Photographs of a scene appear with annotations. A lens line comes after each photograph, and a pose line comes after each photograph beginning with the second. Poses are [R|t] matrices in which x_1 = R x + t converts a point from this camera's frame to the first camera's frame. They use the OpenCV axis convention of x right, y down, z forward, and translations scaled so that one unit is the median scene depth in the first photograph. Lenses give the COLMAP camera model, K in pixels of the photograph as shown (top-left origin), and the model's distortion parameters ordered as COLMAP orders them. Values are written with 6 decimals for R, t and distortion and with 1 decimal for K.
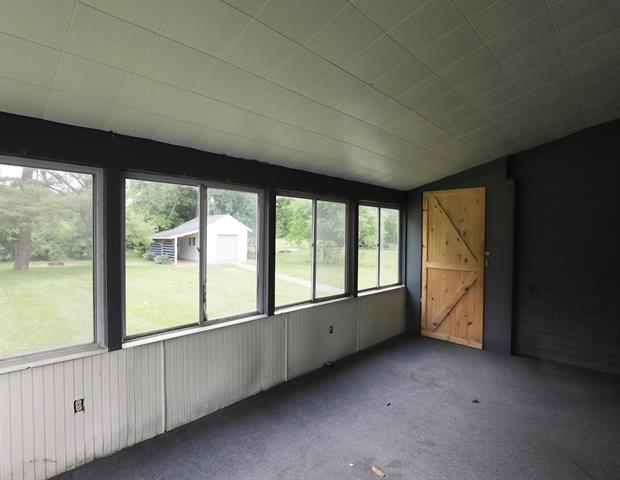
lens RADIAL K [[334.8, 0, 310.0], [0, 334.8, 240.0], [0, 0, 1]] dist [0.000751, 0.000074]
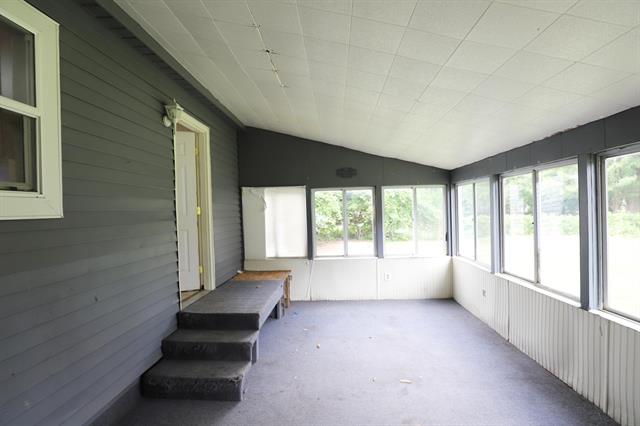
lens RADIAL K [[303.5, 0, 320.0], [0, 303.5, 213.0], [0, 0, 1]] dist [-0.025501, 0.001730]
pose [[-0.748407, 0.008384, -0.663187, 0.979809], [-0.004748, 0.999827, 0.017998, -0.023509], [0.663223, 0.016619, -0.748238, 1.280275]]
